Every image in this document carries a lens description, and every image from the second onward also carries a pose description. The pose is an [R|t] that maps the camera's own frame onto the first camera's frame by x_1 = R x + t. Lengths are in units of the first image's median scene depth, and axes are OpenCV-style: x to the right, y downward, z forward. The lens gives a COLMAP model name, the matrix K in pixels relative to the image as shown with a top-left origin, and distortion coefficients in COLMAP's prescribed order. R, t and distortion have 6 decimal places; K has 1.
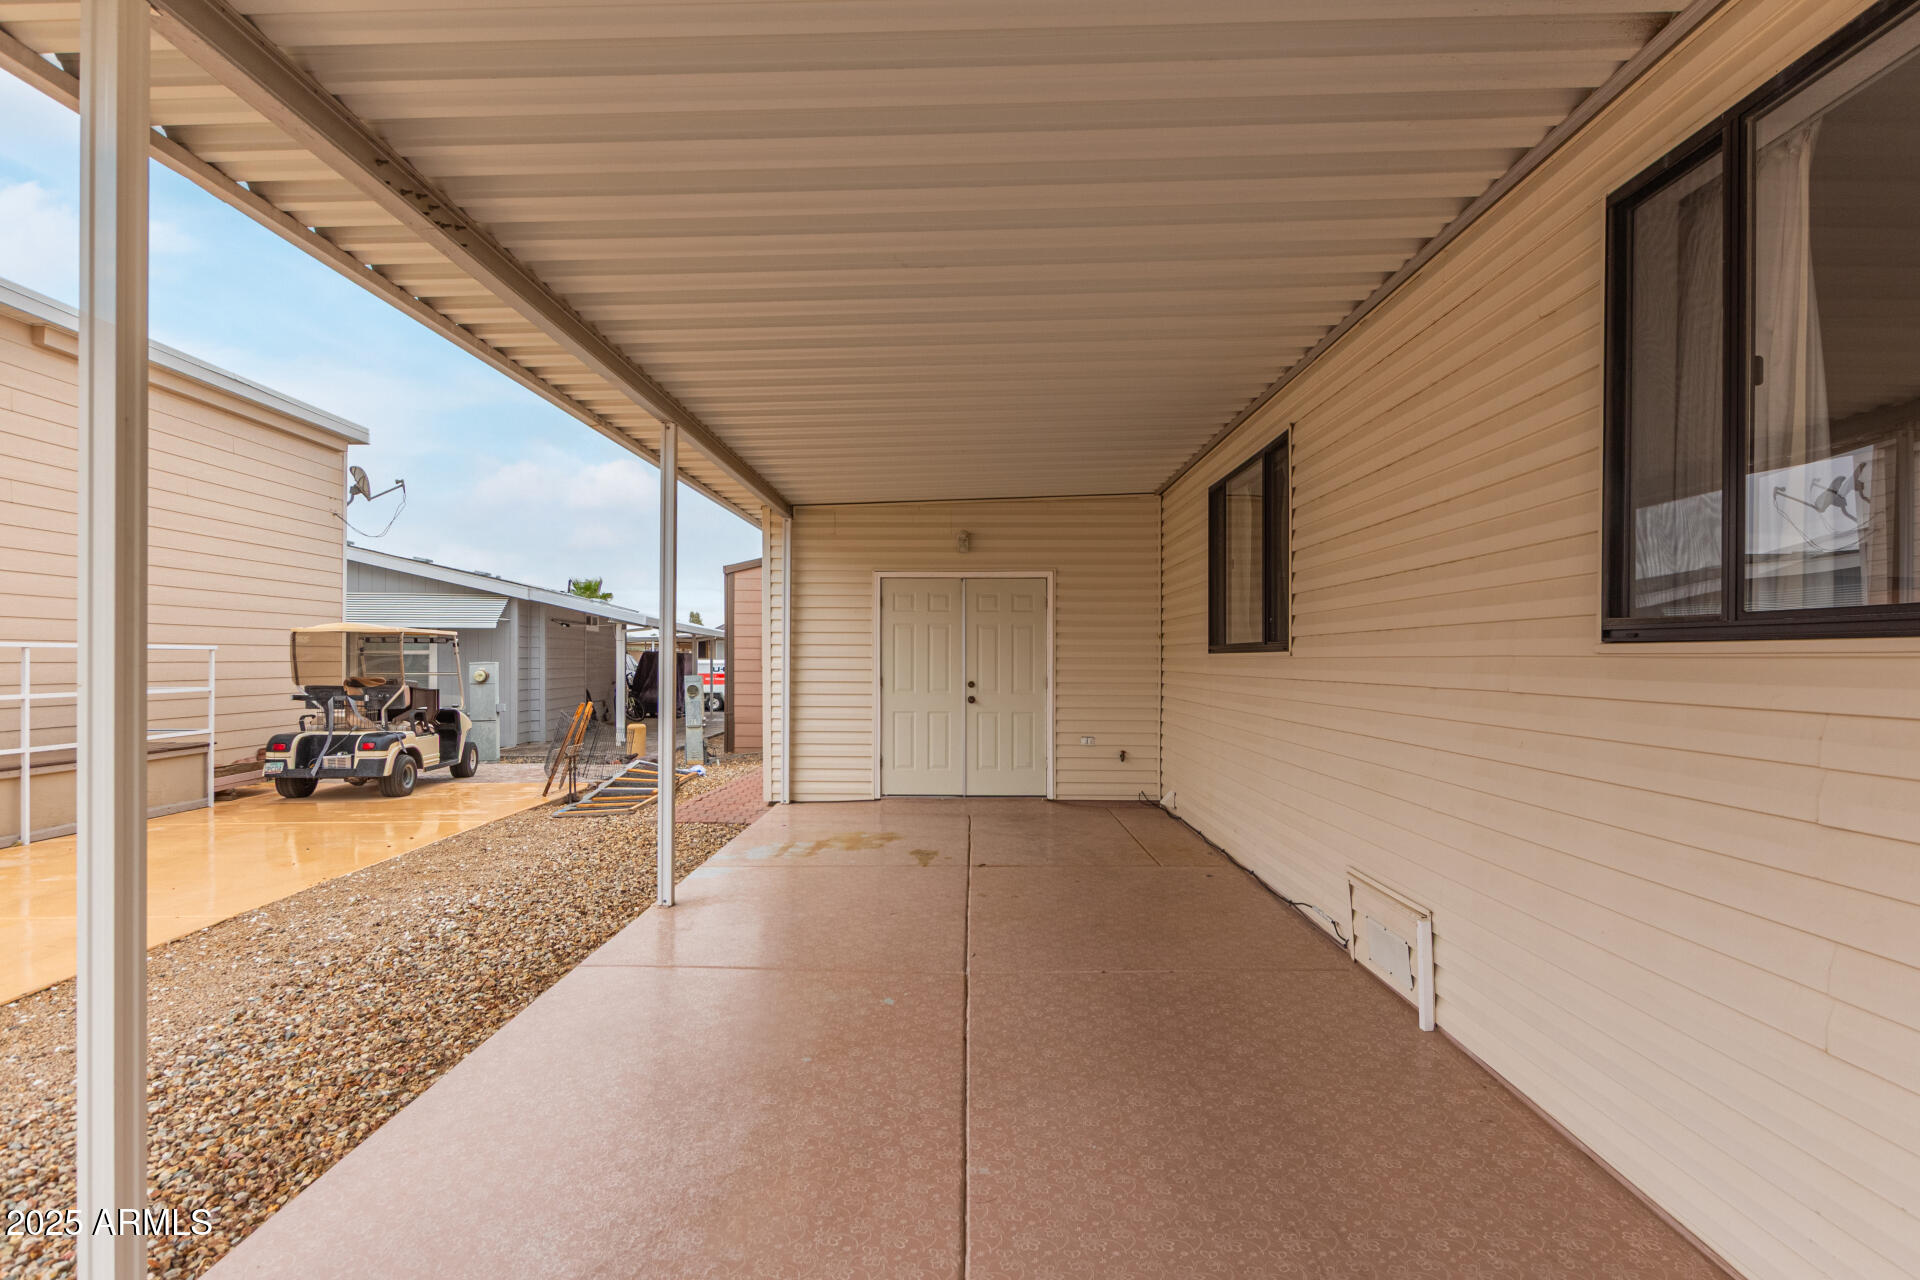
lens RADIAL K [[984.6, 0, 959.0], [0, 984.6, 669.2], [0, 0, 1]] dist [0.004770, -0.003734]
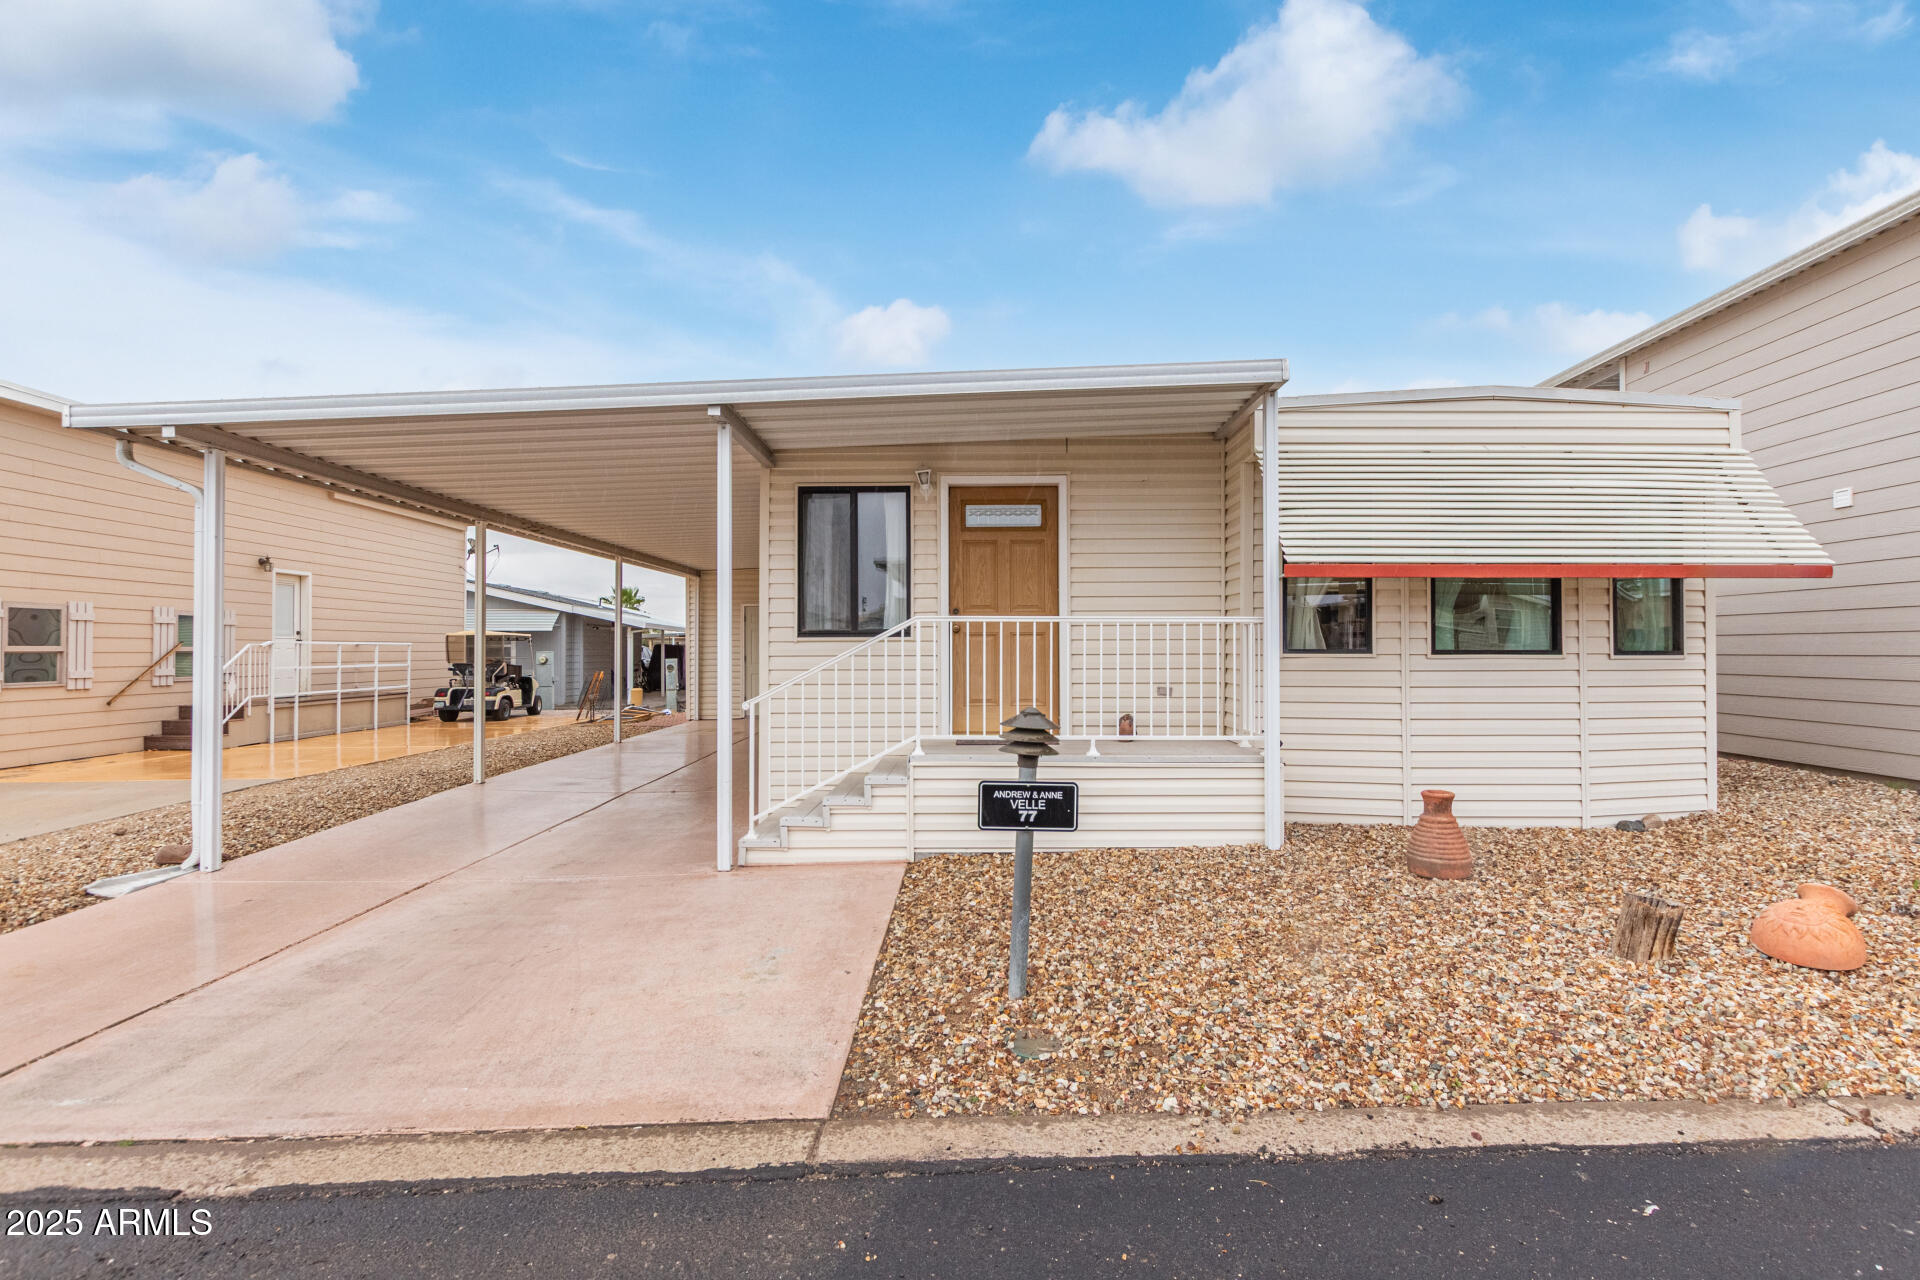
lens RADIAL K [[880.2, 0, 960.8], [0, 880.2, 637.5], [0, 0, 1]] dist [0.002246, 0.000104]
pose [[0.999970, -0.006843, -0.003700, 0.345503], [0.006752, 0.999687, -0.024110, 0.014844], [0.003864, 0.024085, 0.999702, -0.740843]]
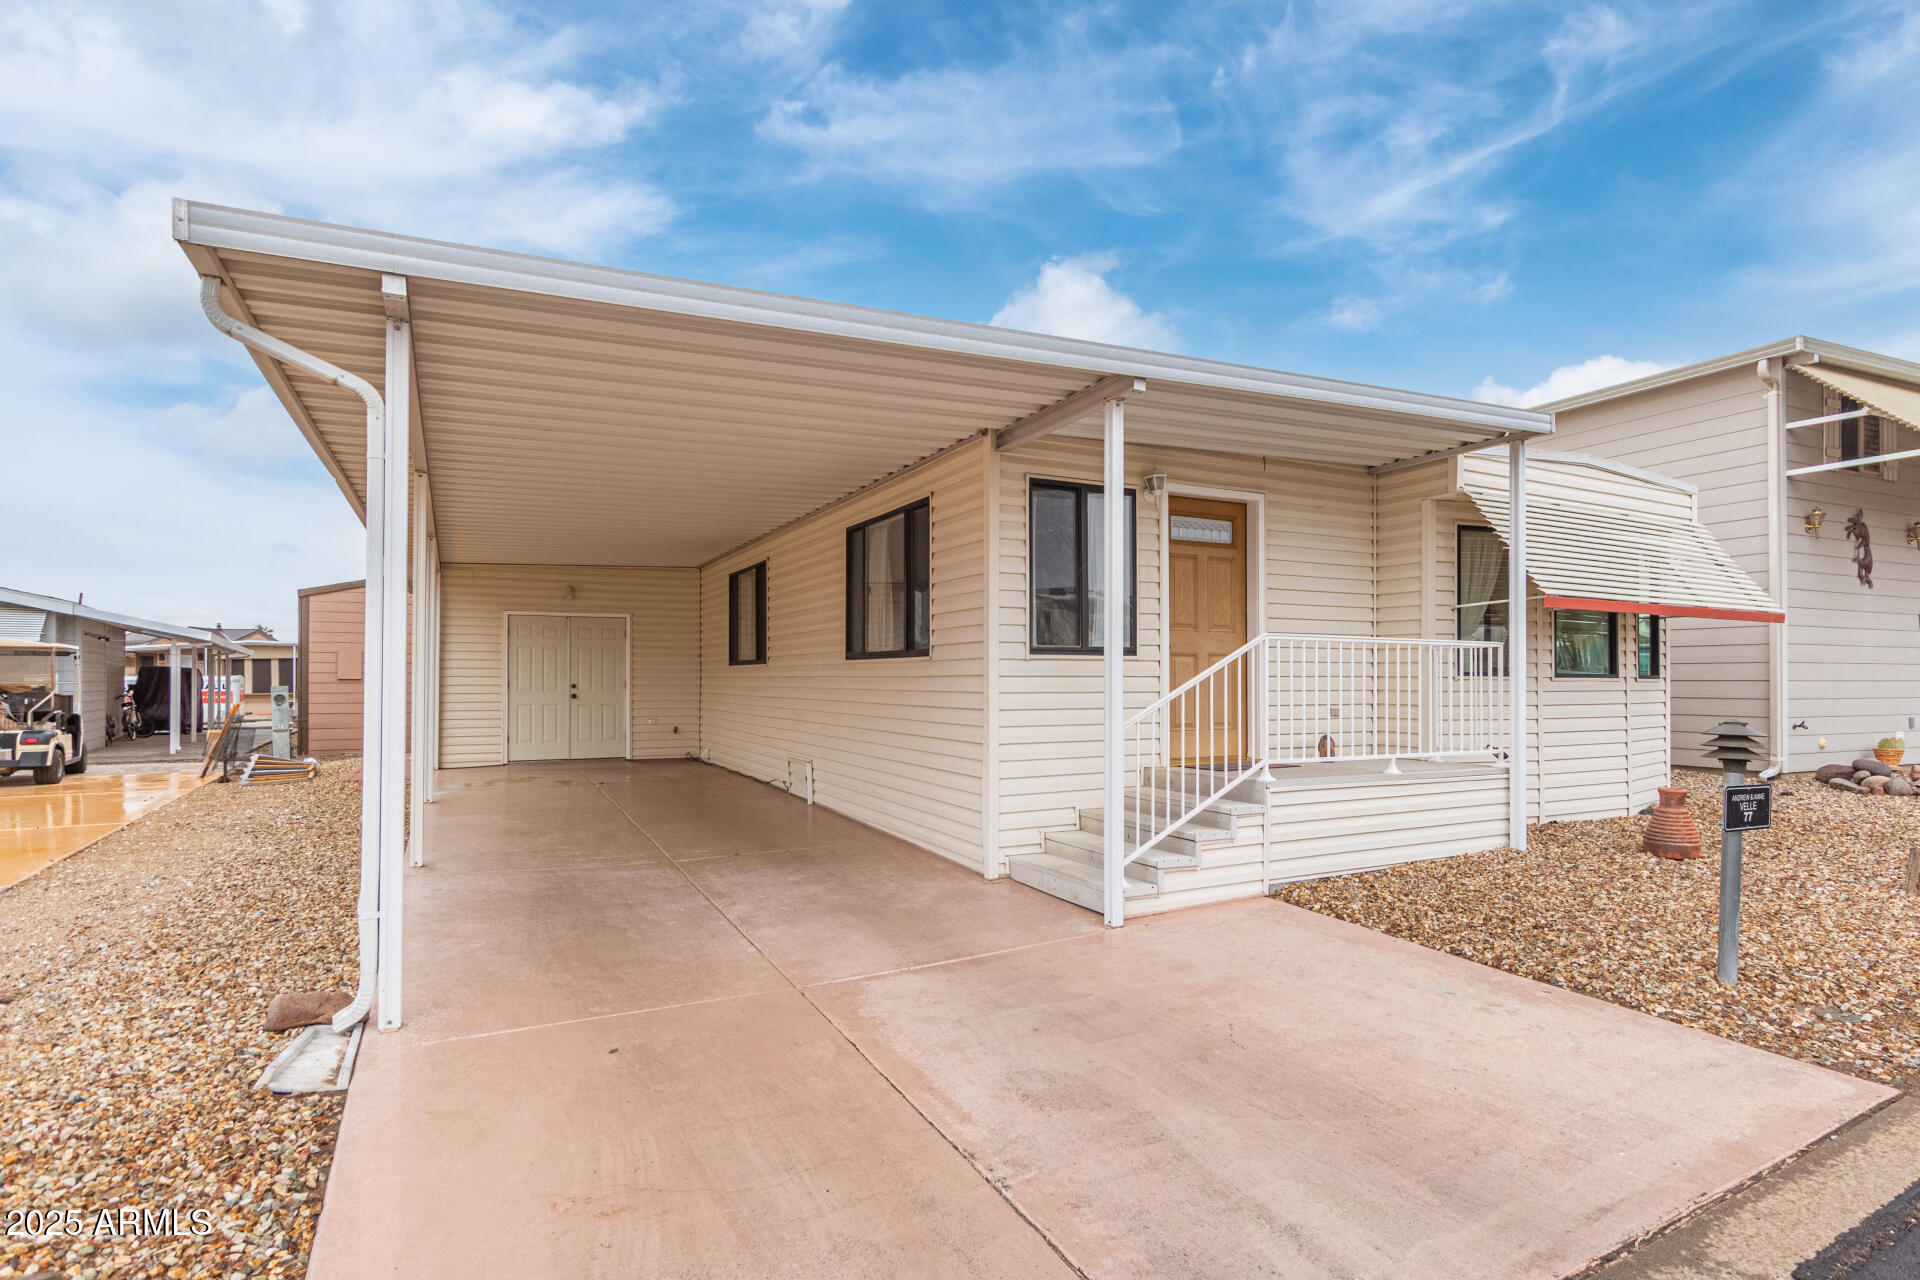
lens RADIAL K [[984.6, 0, 973.1], [0, 984.6, 657.8], [0, 0, 1]] dist [0.004770, -0.003734]
pose [[0.882301, 0.008013, 0.470618, -0.152572], [0.006473, 0.999554, -0.029154, 0.018773], [-0.470641, 0.028769, 0.881855, -0.607387]]
